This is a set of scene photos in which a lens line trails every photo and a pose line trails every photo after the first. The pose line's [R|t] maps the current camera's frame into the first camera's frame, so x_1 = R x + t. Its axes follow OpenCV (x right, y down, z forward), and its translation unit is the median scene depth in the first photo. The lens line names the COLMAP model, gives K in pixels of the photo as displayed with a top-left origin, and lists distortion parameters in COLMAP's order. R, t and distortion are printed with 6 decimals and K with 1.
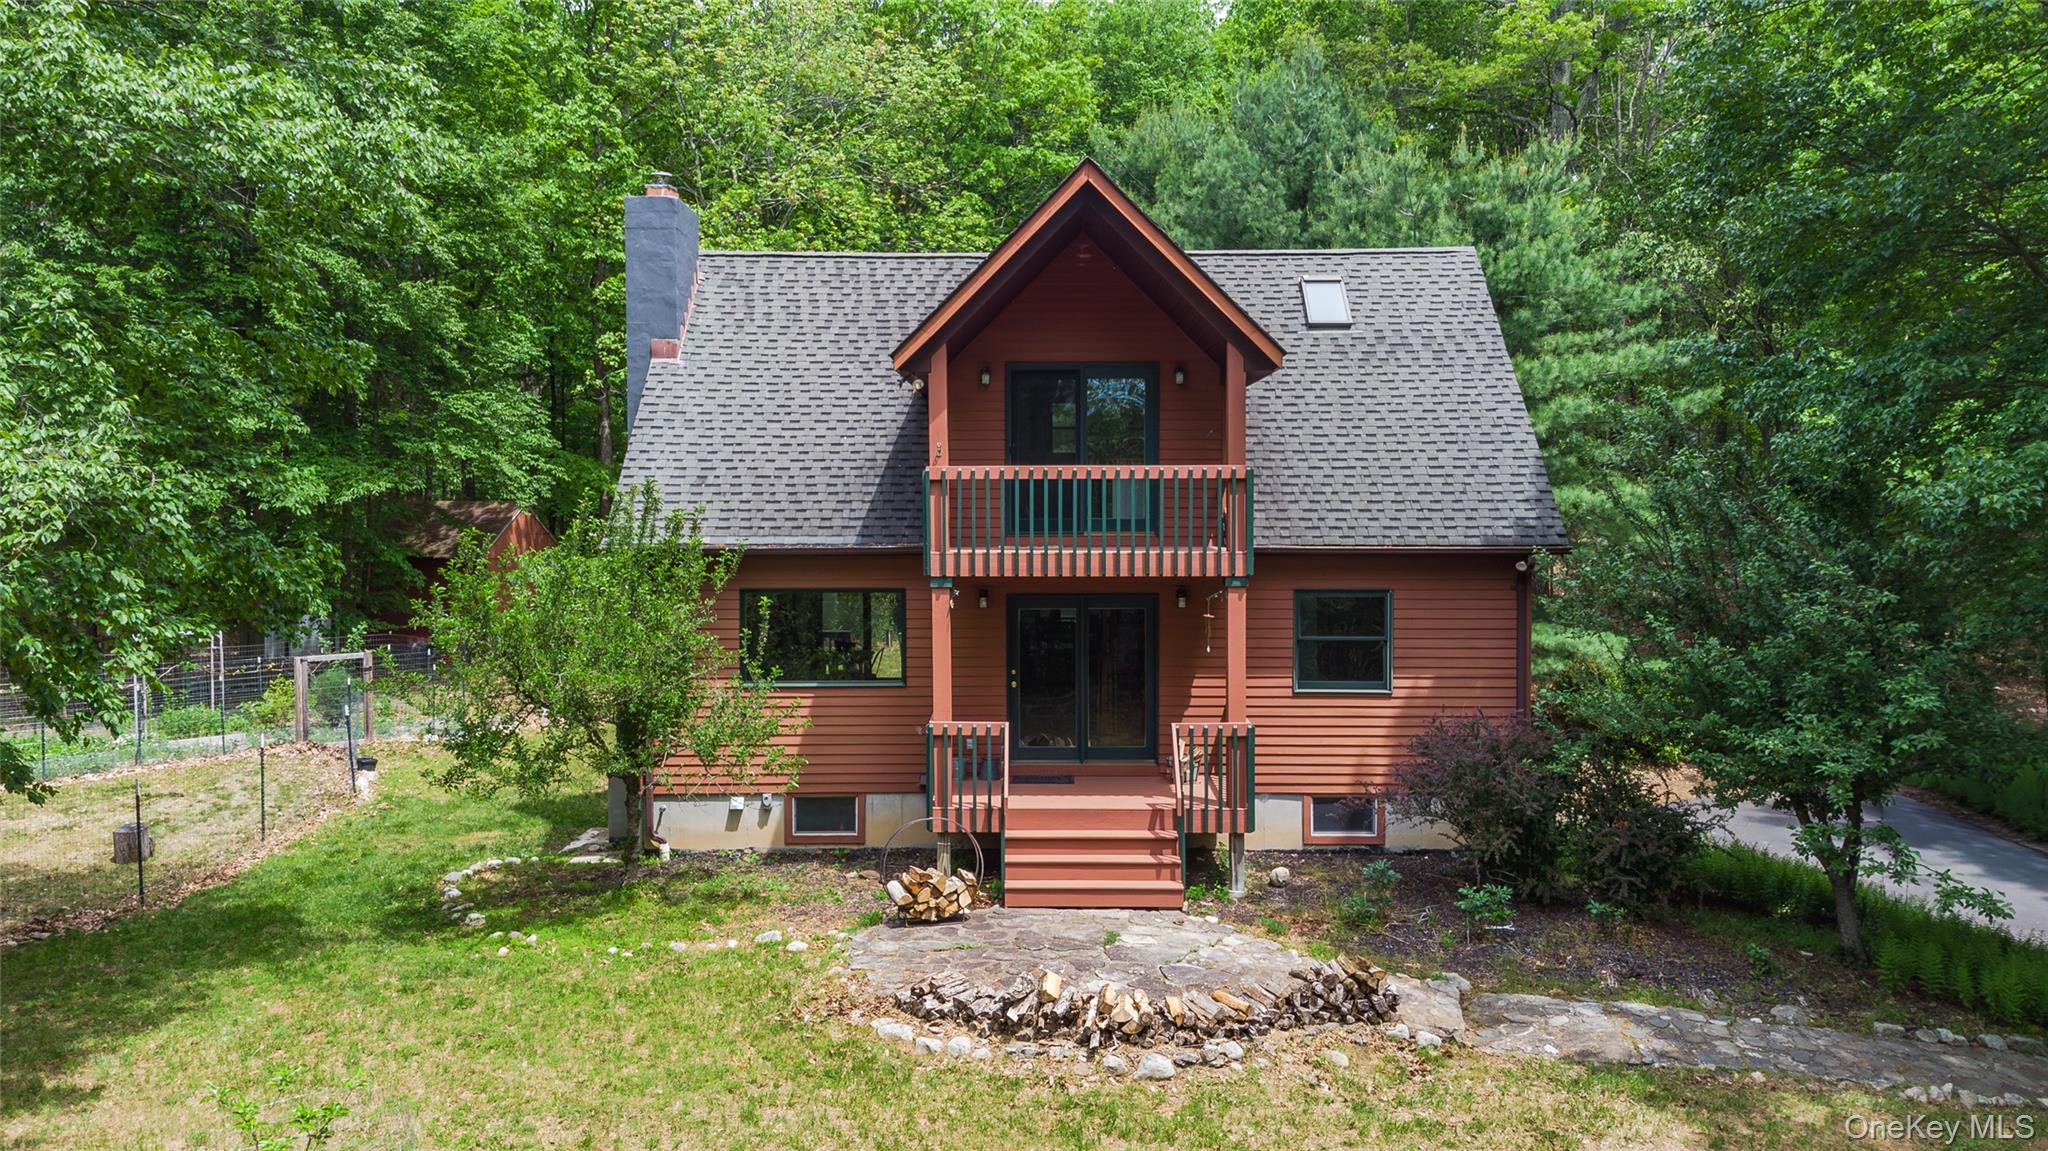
lens RADIAL K [[1553.9, 0, 1026.1], [0, 1553.9, 518.8], [0, 0, 1]] dist [0.031547, 0.018125]
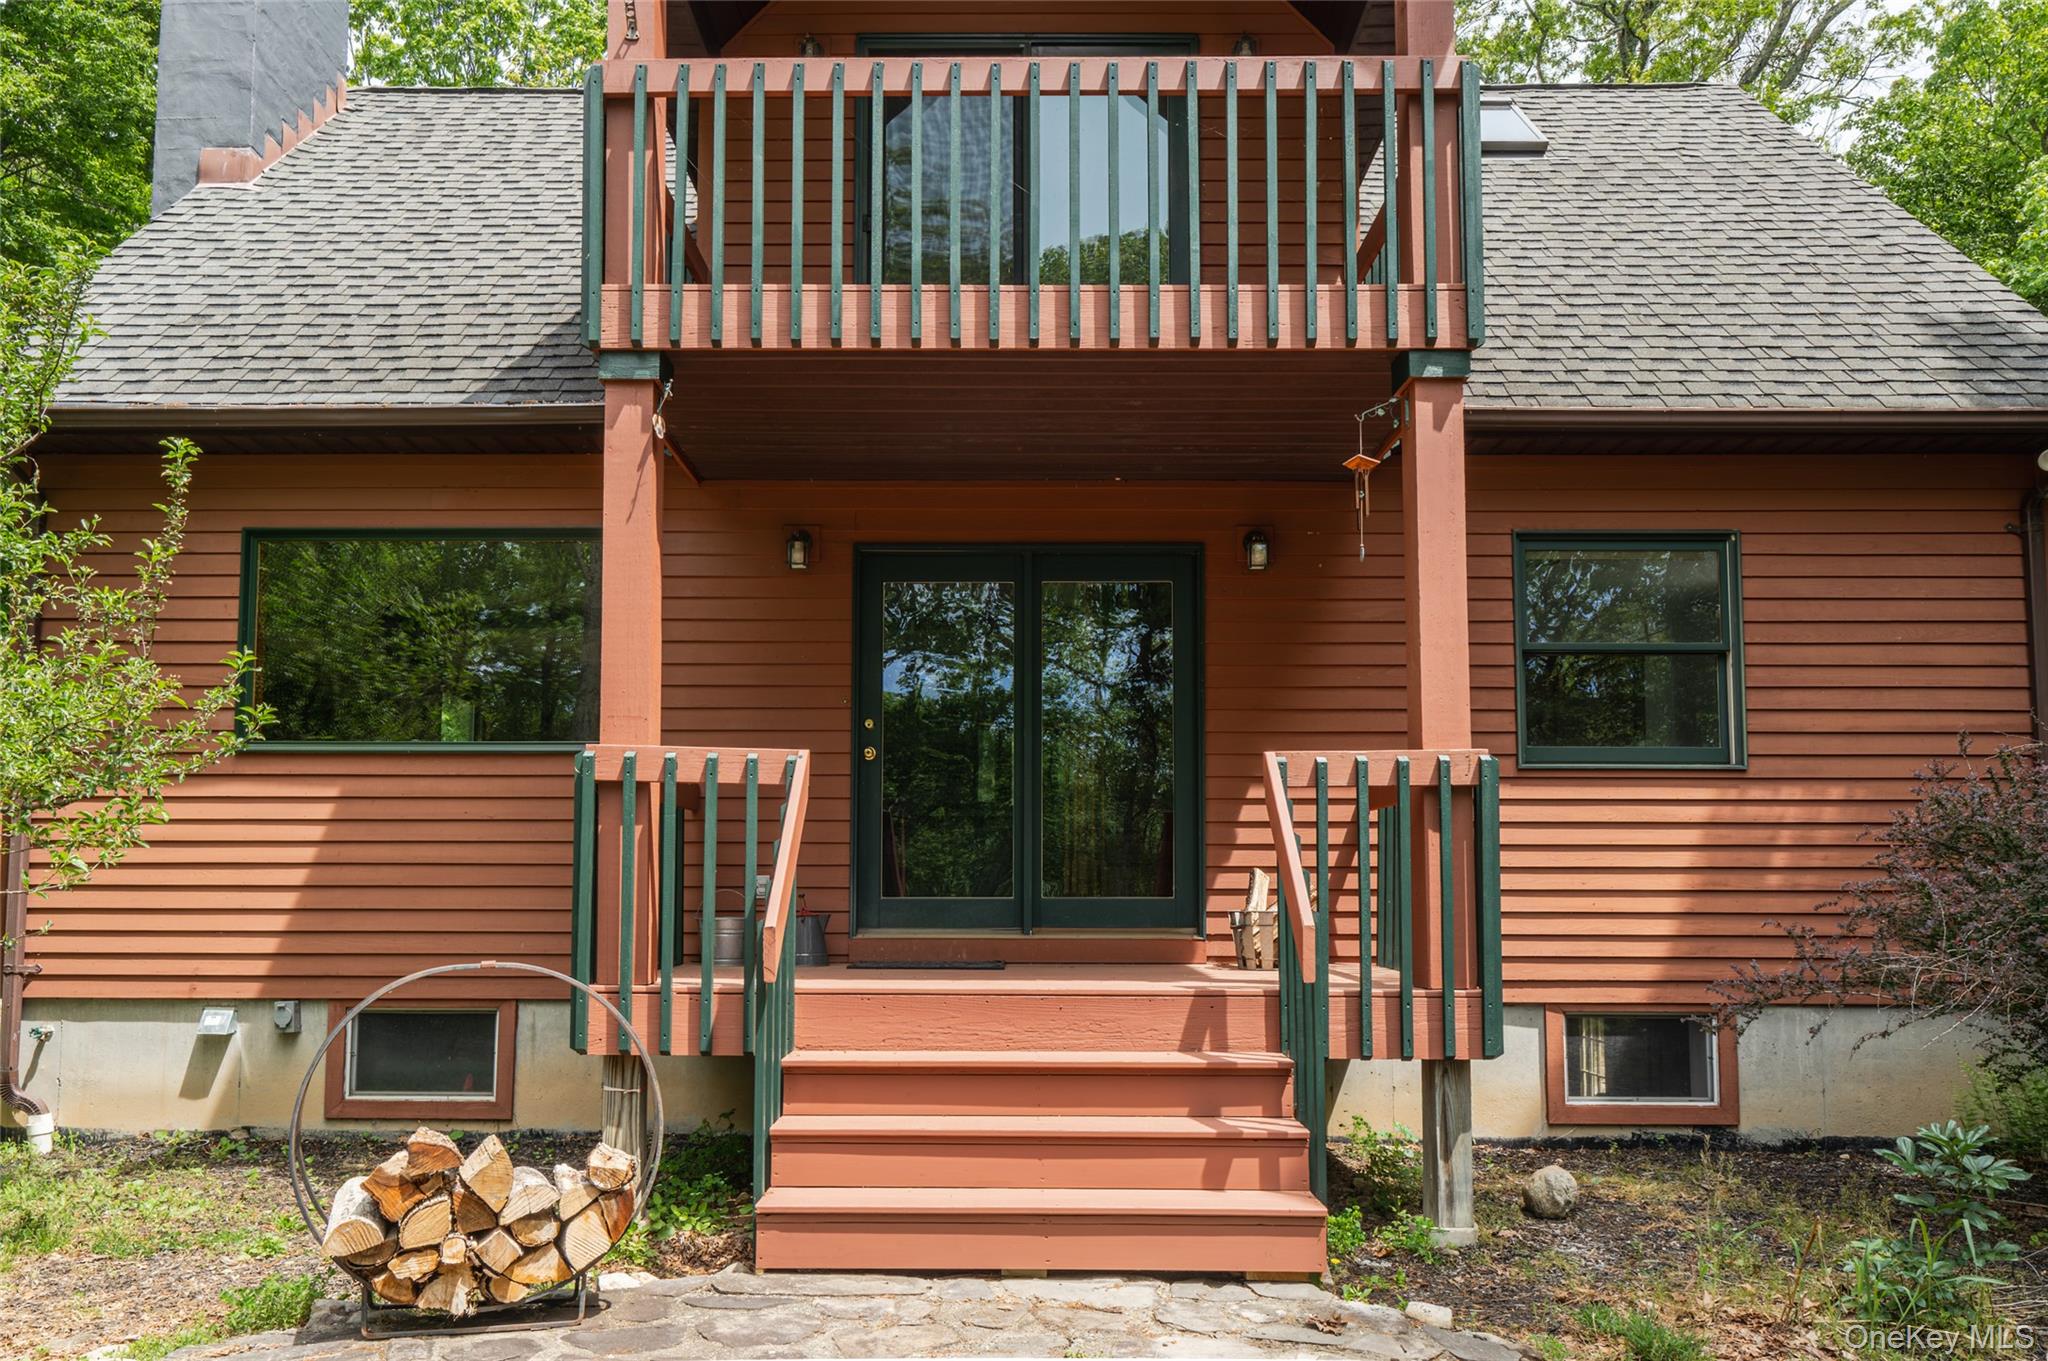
lens RADIAL K [[1442.7, 0, 1011.0], [0, 1442.7, 813.3], [0, 0, 1]] dist [-0.004980, 0.001940]
pose [[0.999986, 0.005182, -0.000585, 0.033010], [-0.005210, 0.997652, -0.068293, 0.154699], [0.000230, 0.068295, 0.997665, 0.614608]]
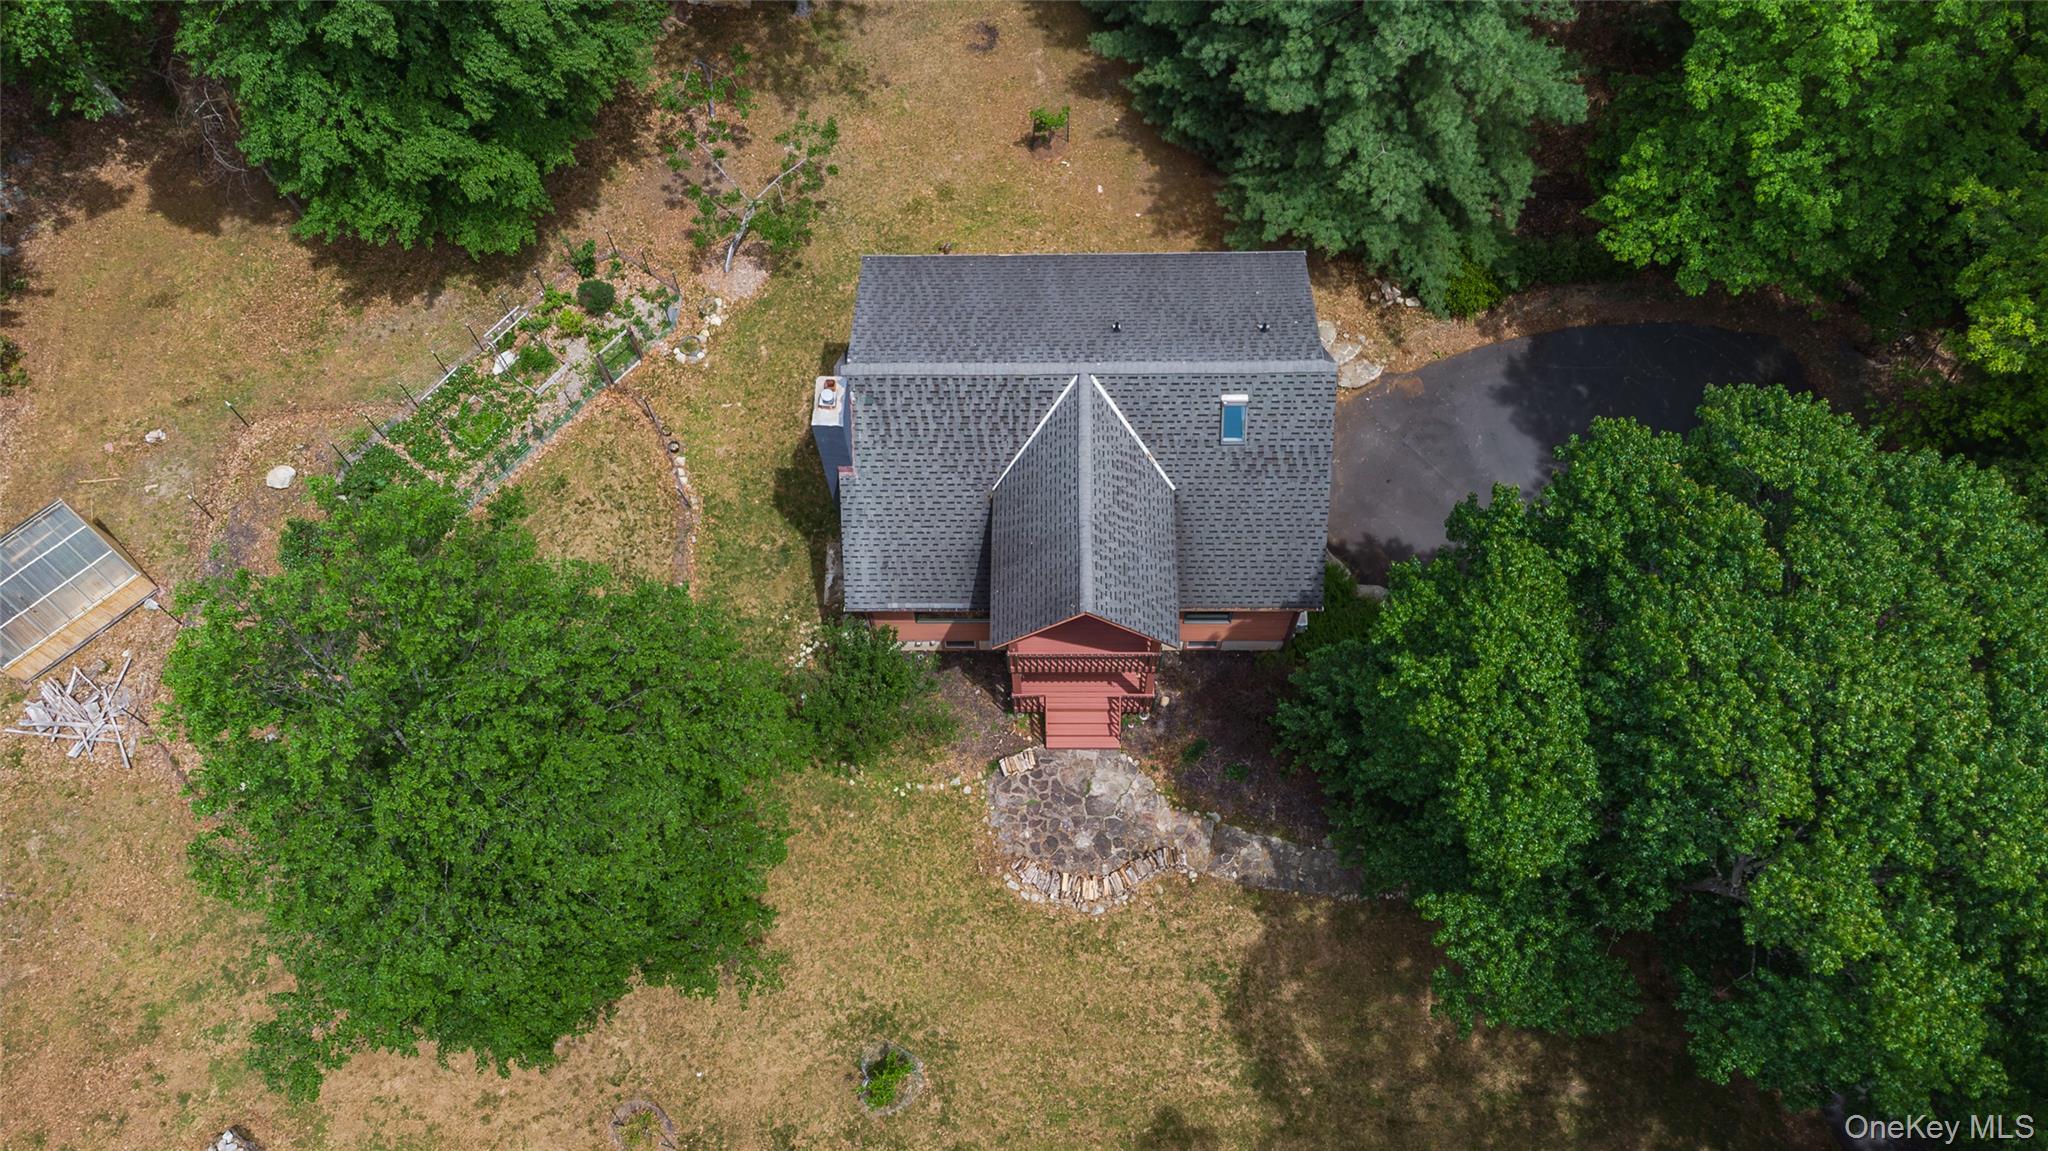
lens RADIAL K [[1553.9, 0, 1010.3], [0, 1553.9, 572.5], [0, 0, 1]] dist [0.031547, 0.018125]
pose [[0.999821, -0.008822, -0.016712, -0.022750], [0.018898, 0.462324, 0.886510, -1.787719], [-0.000095, -0.886667, 0.462408, 0.107157]]
